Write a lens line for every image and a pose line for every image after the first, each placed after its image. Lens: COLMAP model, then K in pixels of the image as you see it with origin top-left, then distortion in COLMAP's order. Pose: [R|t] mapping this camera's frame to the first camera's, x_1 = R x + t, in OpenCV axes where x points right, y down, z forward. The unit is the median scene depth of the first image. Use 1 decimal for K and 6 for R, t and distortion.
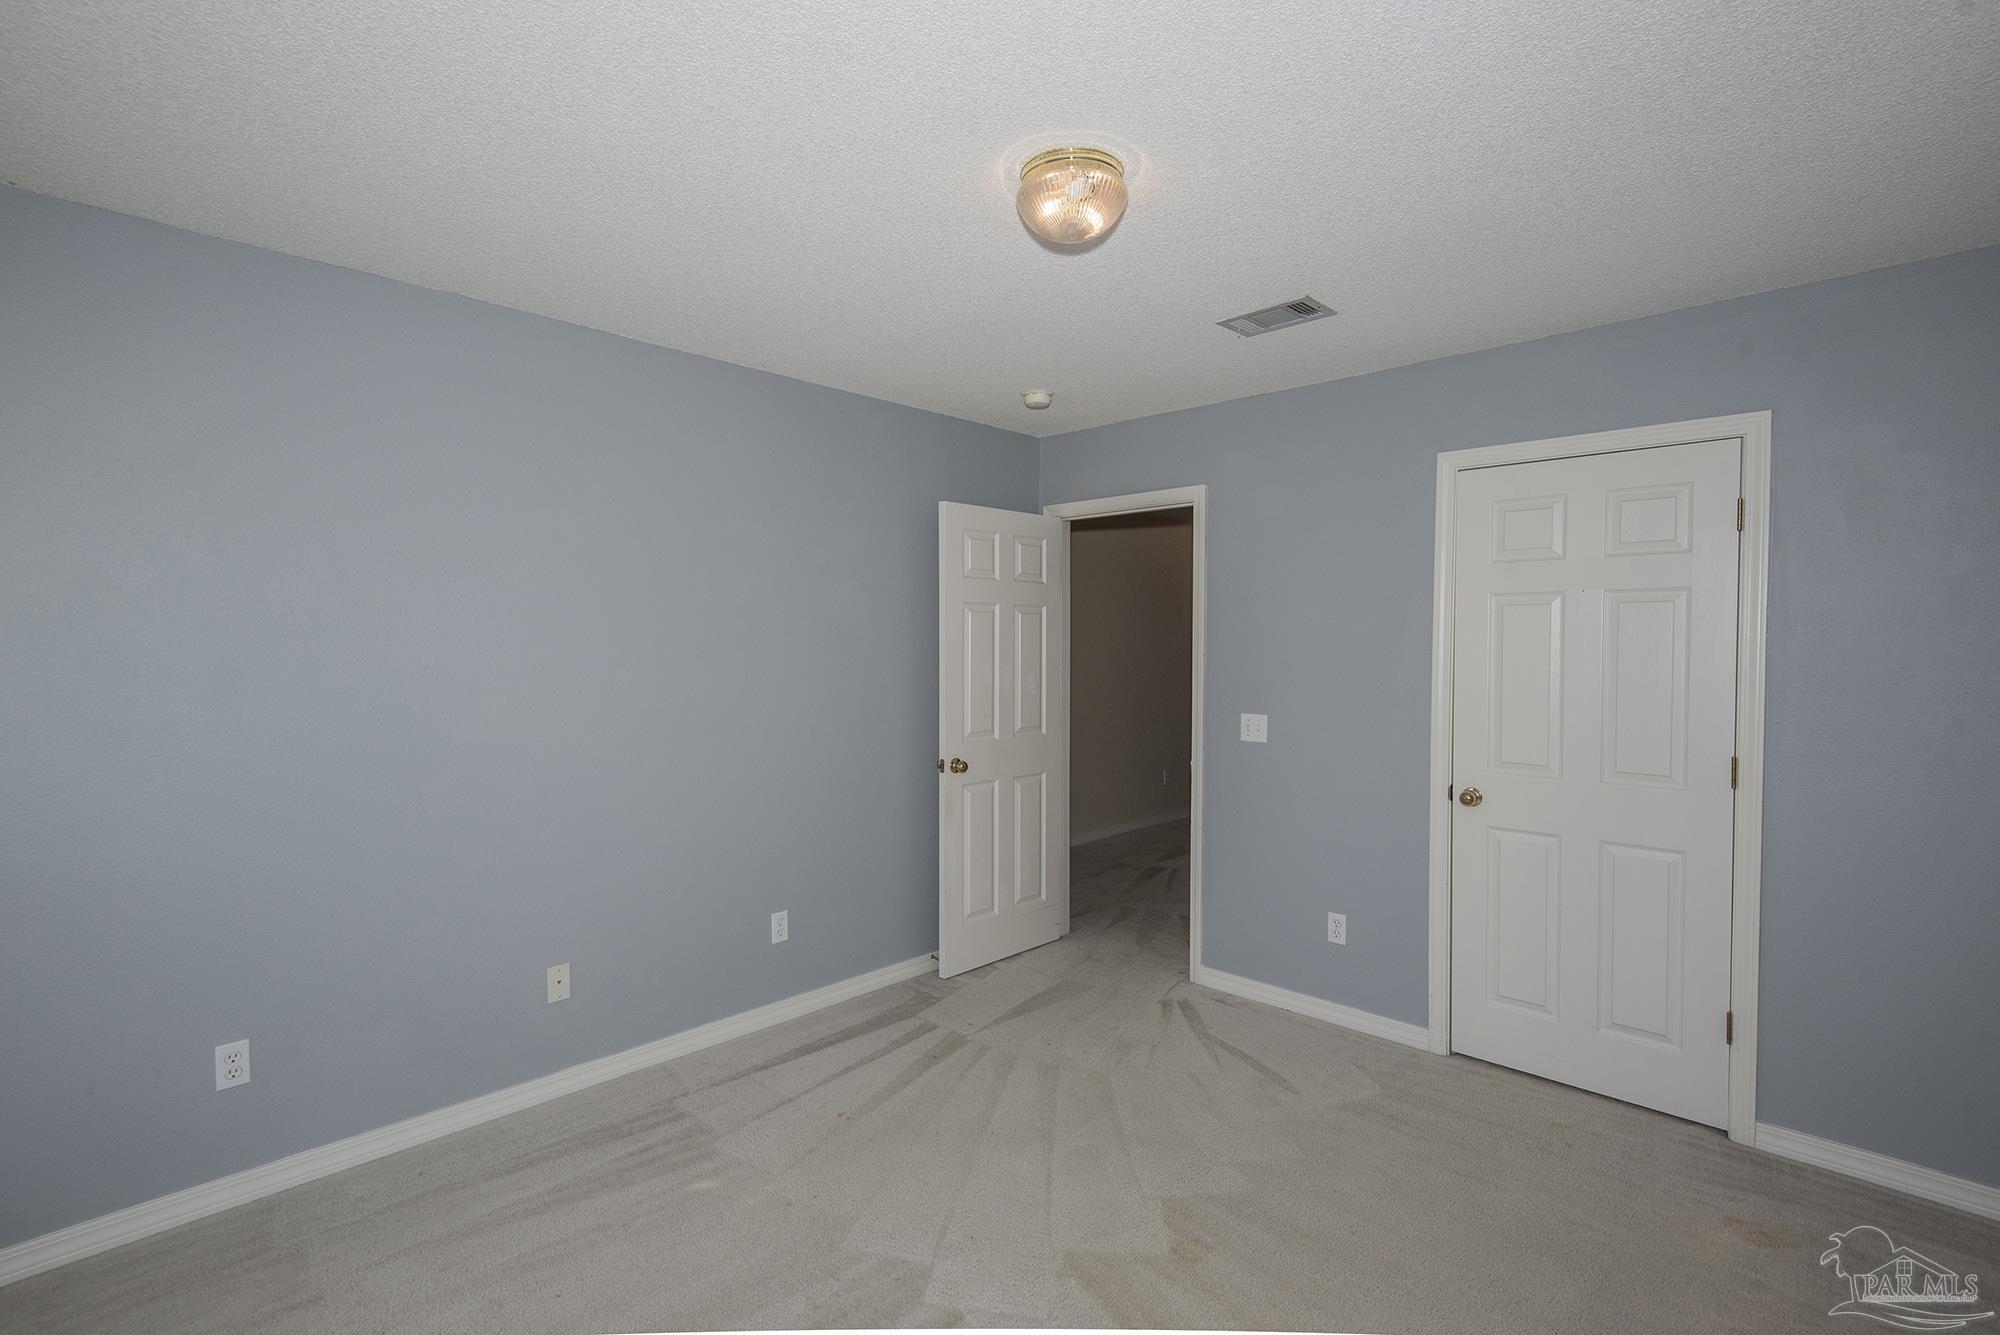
lens RADIAL K [[938.8, 0, 1000.0], [0, 938.8, 667.5], [0, 0, 1]] dist [0.013274, -0.022375]
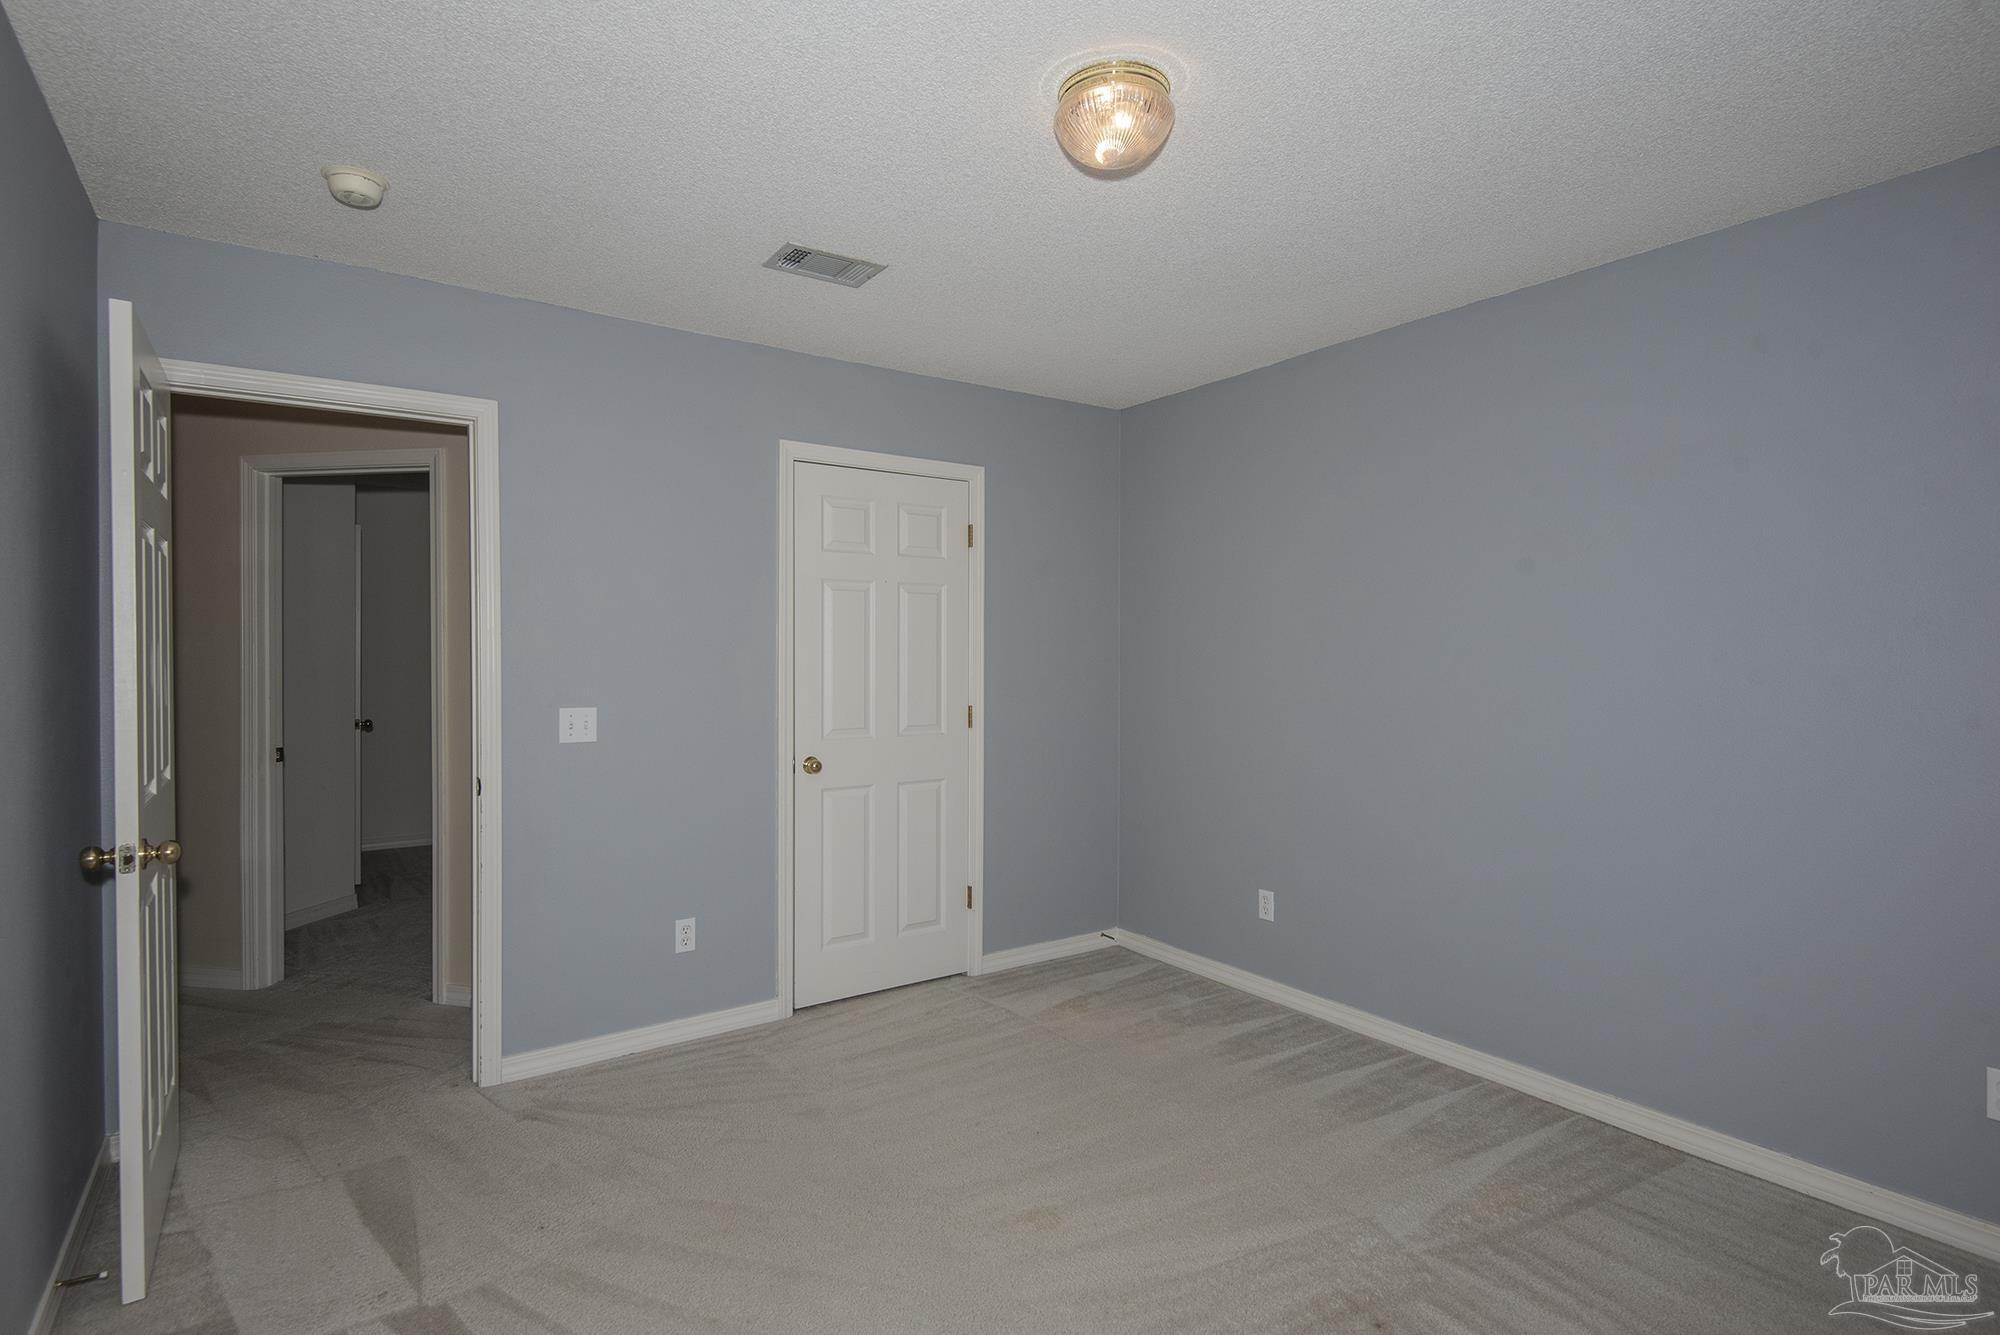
lens RADIAL K [[982.0, 0, 1025.3], [0, 982.0, 662.0], [0, 0, 1]] dist [0.019929, -0.024542]
pose [[0.173010, -0.017844, 0.984758, -0.555098], [0.022761, 0.999641, 0.014115, 0.008439], [-0.984657, 0.019972, 0.173354, 0.544843]]
